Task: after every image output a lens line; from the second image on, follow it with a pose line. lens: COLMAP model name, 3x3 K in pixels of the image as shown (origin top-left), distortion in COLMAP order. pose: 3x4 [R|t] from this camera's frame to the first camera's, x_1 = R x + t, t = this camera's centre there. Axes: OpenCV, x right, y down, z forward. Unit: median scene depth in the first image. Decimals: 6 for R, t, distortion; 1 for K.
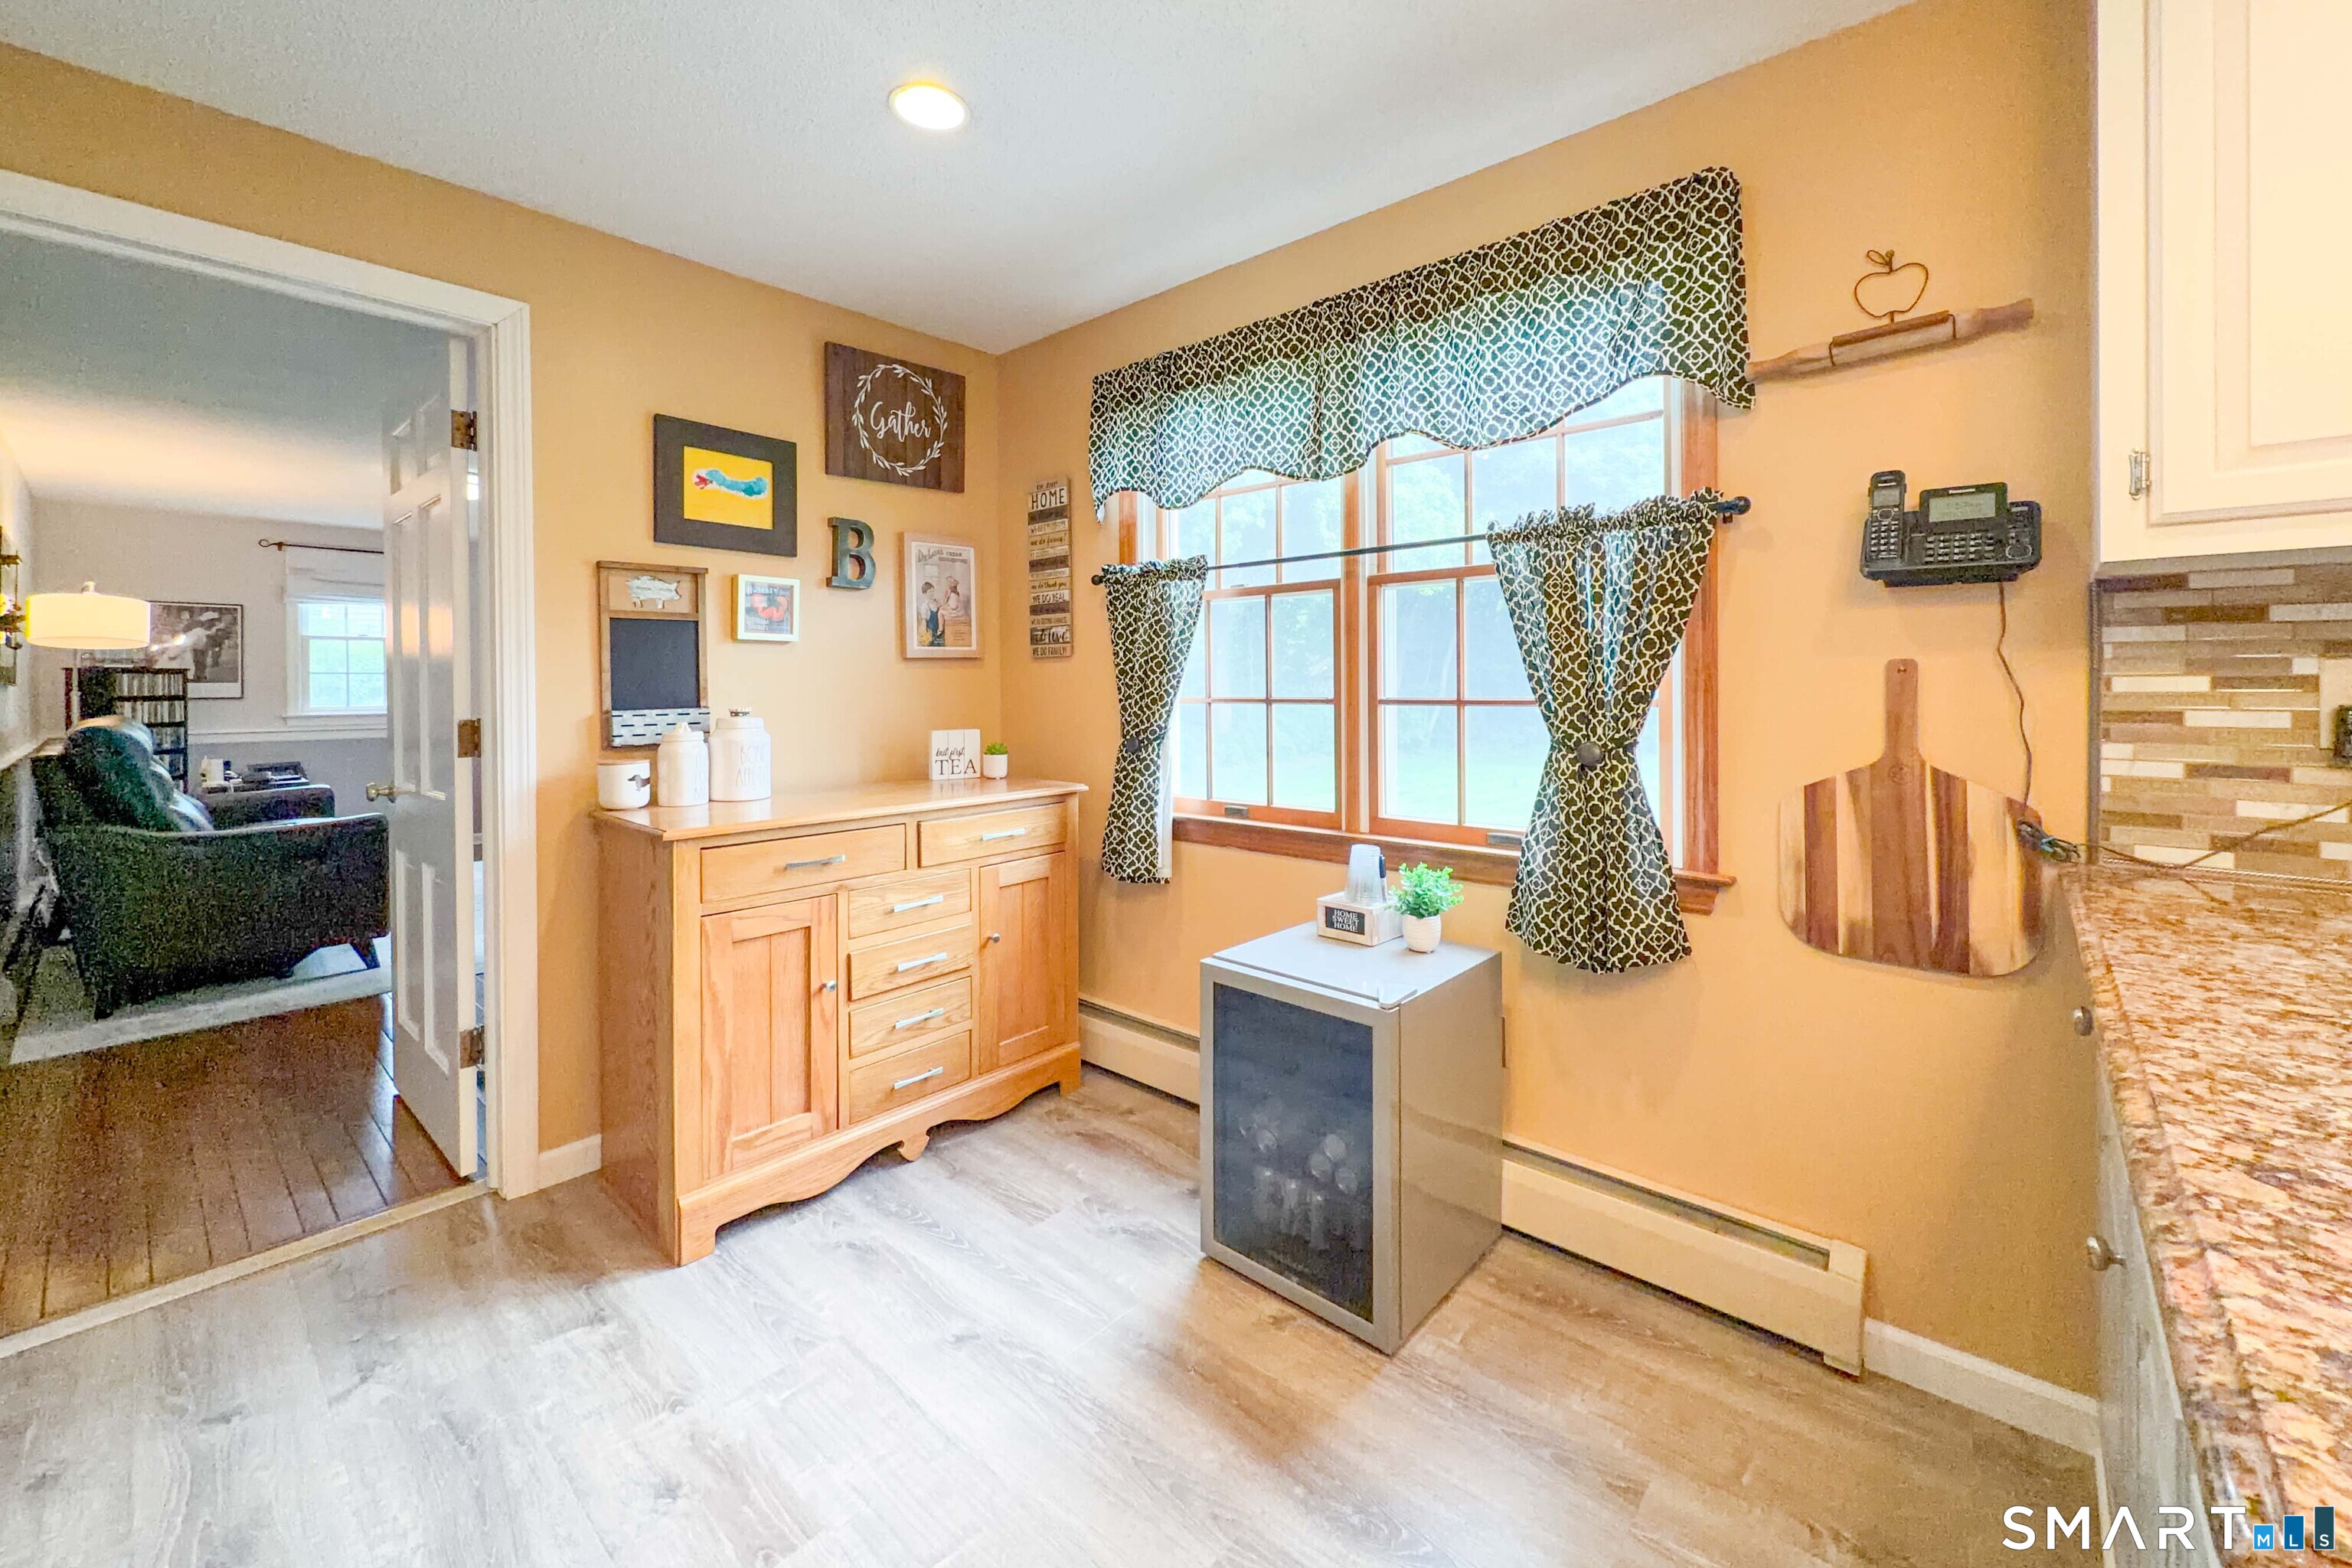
lens RADIAL K [[938.7, 0, 1165.2], [0, 938.7, 684.4], [0, 0, 1]] dist [-0.002032, -0.000257]
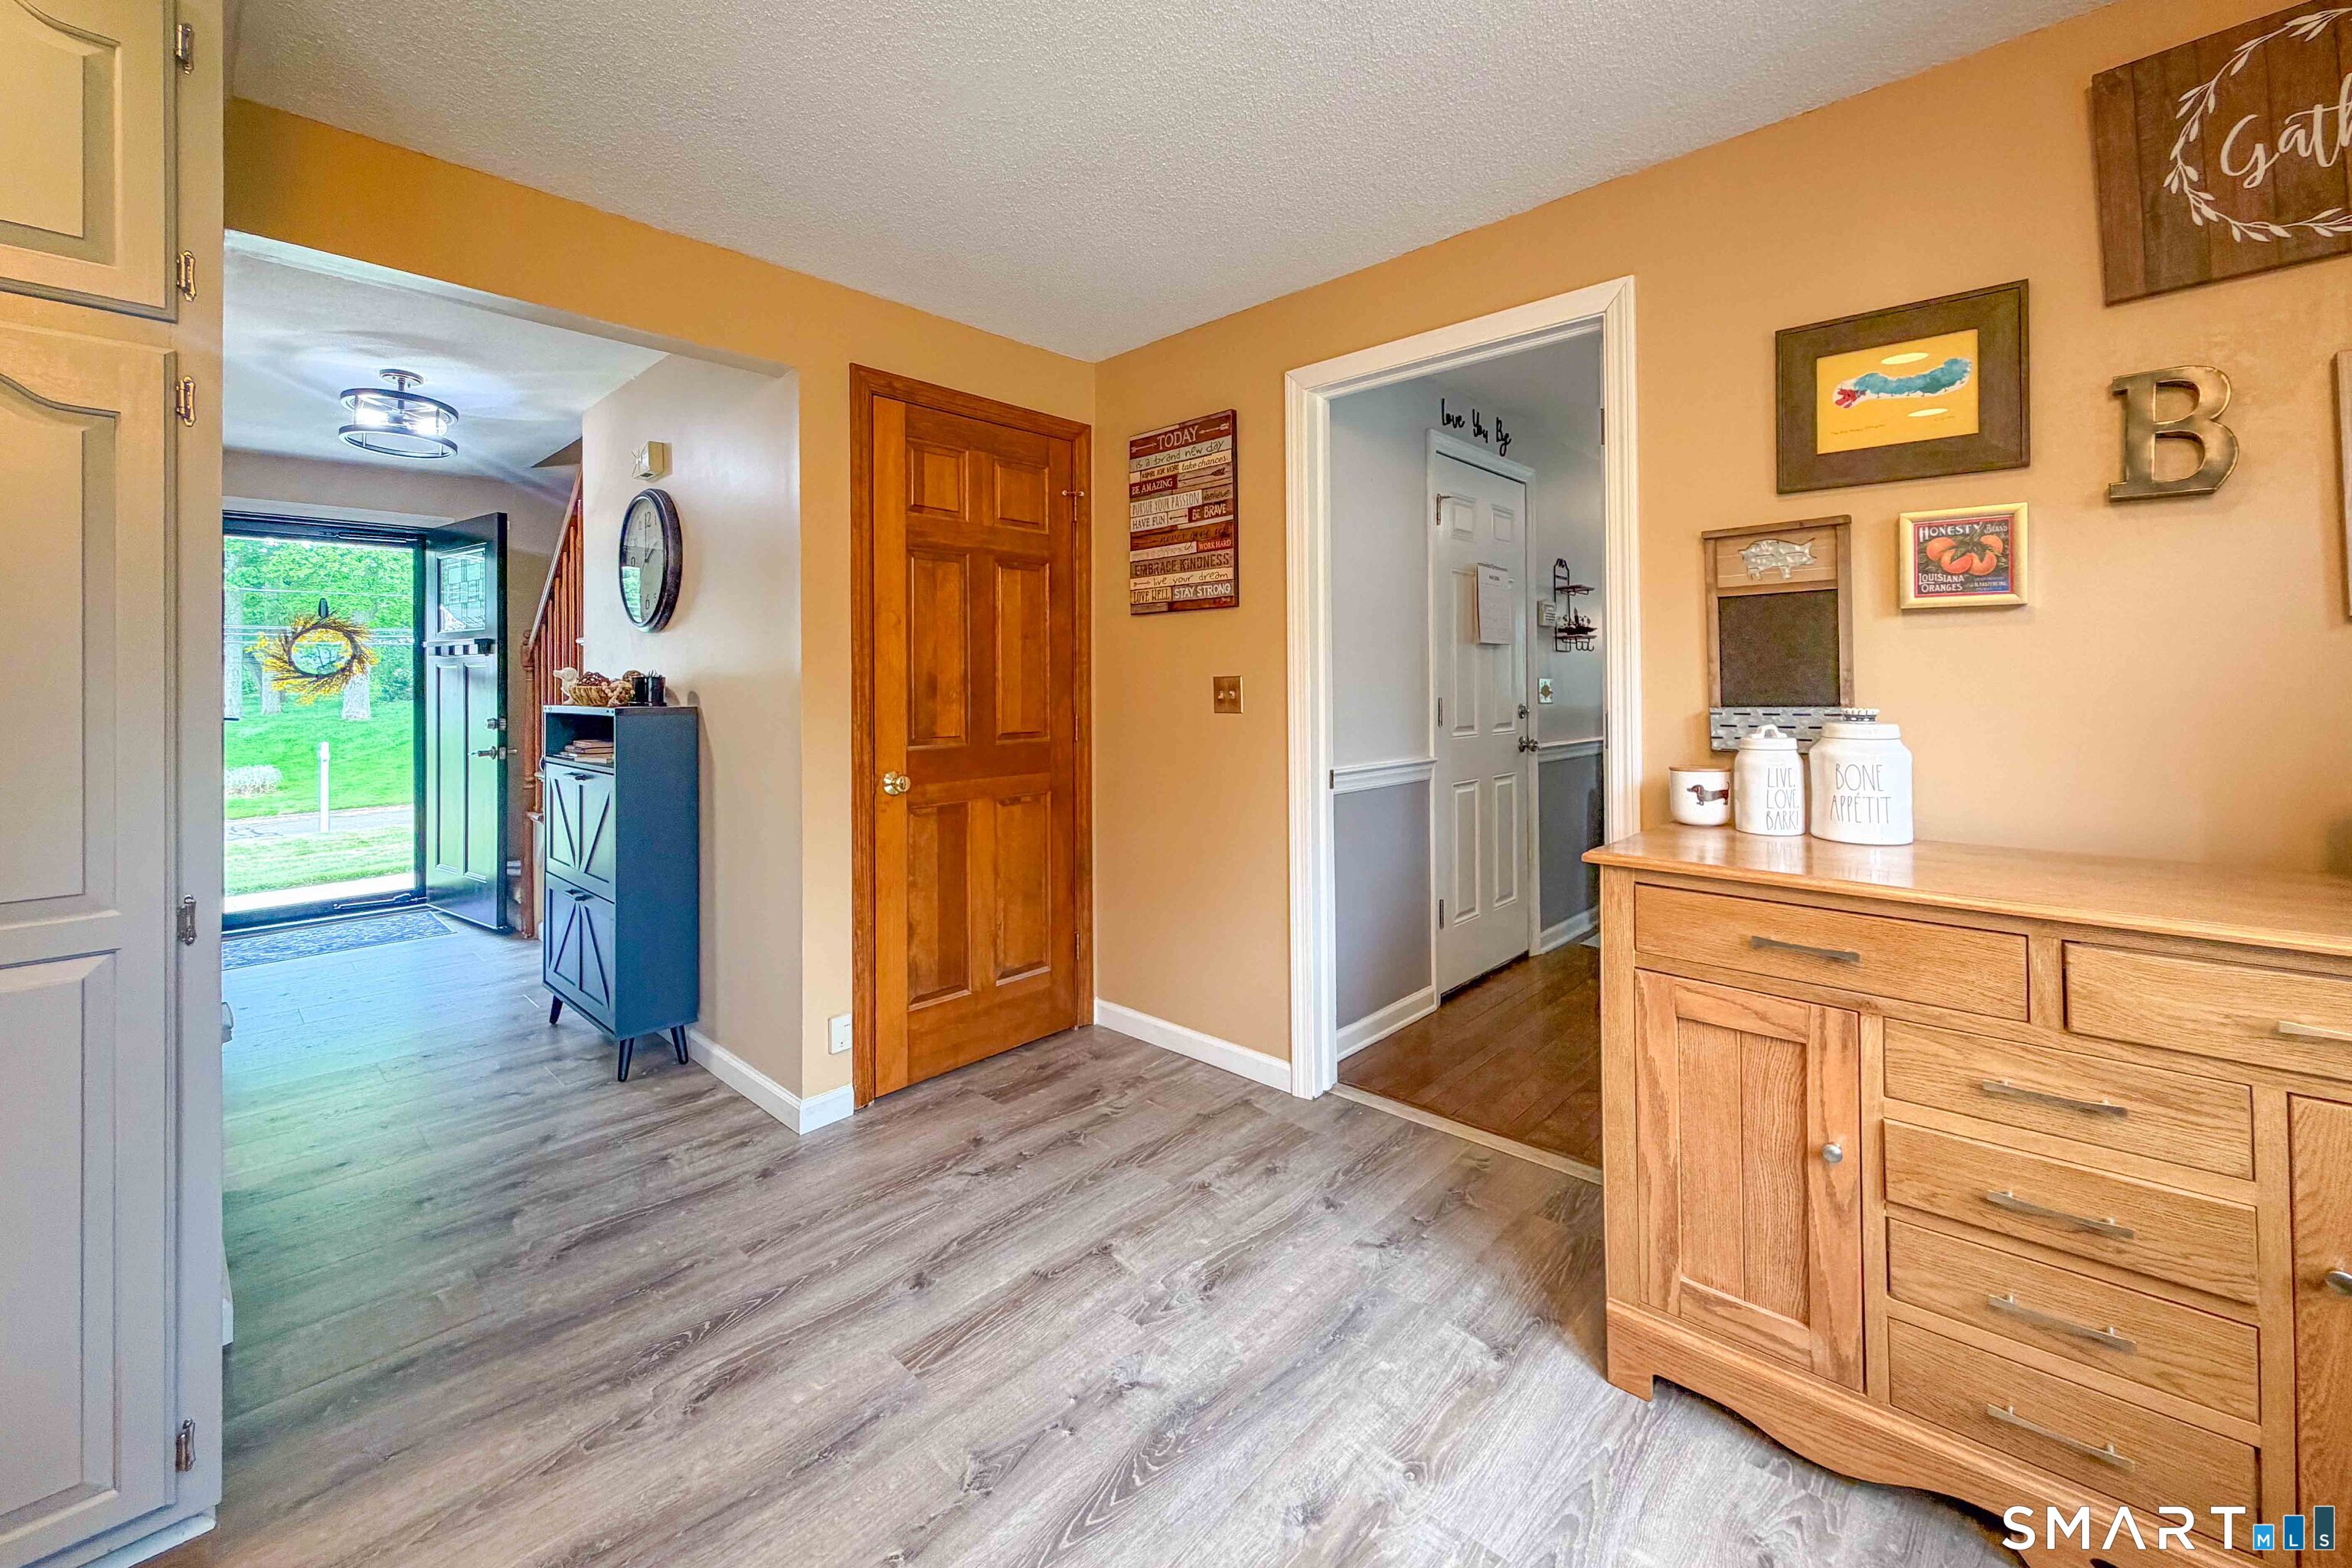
lens RADIAL K [[938.7, 0, 1165.2], [0, 938.7, 684.4], [0, 0, 1]] dist [-0.002032, -0.000257]
pose [[-0.015669, 0.005708, -0.999861, 0.286890], [0.001216, 0.999983, 0.005689, 0.002039], [0.999876, -0.001127, -0.015676, 0.576966]]
